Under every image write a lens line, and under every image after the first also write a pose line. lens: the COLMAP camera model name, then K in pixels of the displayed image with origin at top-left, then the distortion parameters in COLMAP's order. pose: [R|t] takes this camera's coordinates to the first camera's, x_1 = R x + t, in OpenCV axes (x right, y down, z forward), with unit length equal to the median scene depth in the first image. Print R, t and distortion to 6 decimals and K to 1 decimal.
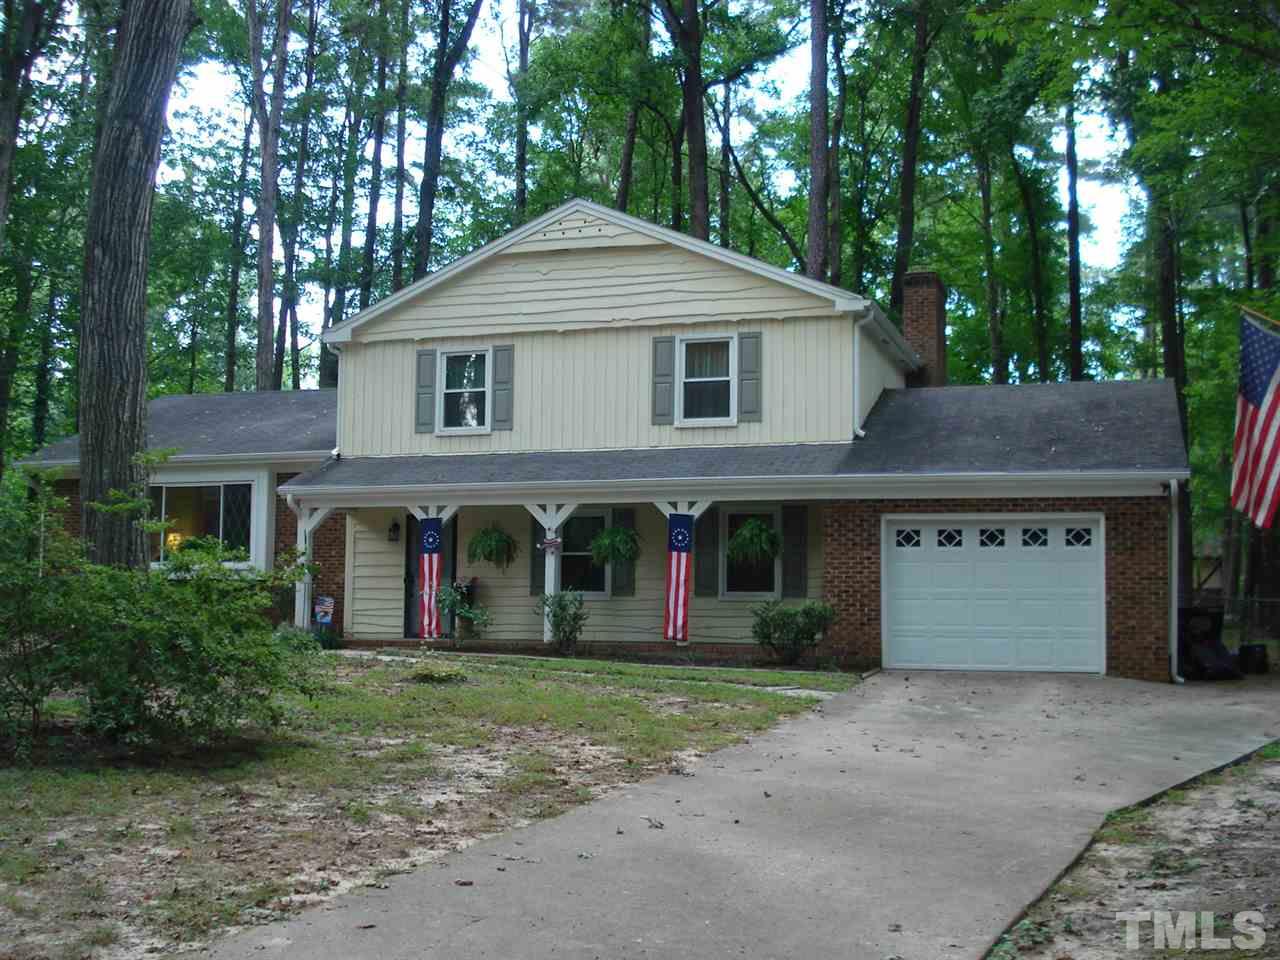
lens RADIAL K [[1464.5, 0, 640.0], [0, 1464.5, 480.0], [0, 0, 1]] dist [-0.032913, -0.198848]
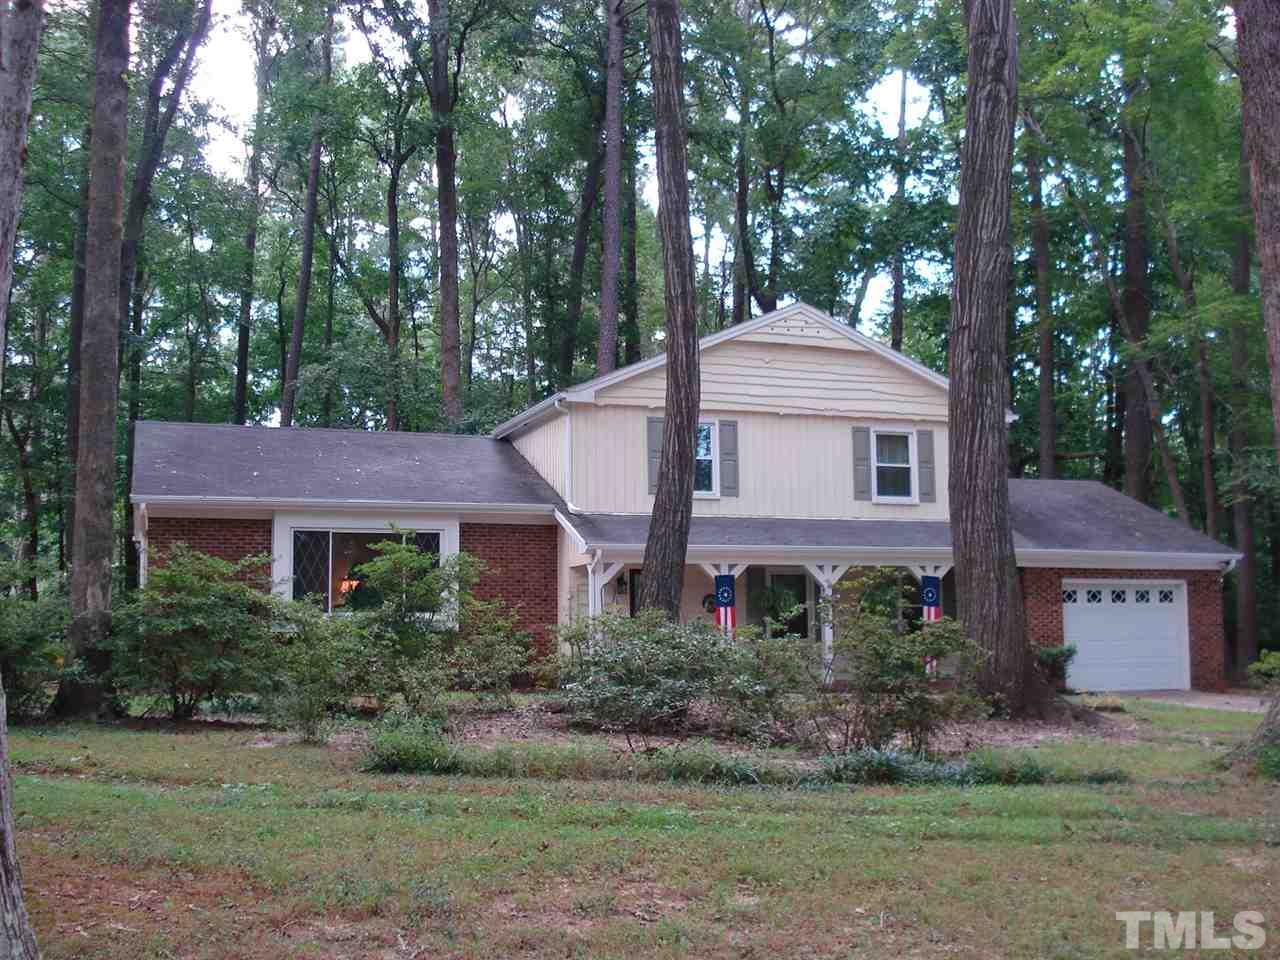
lens RADIAL K [[1305.3, 0, 639.7], [0, 1305.3, 442.3], [0, 0, 1]] dist [0.003675, 0.003578]
pose [[0.783943, 0.078649, 0.615831, -0.800060], [-0.029967, 0.995581, -0.089000, 0.015975], [-0.620109, 0.051316, 0.782836, 0.276647]]
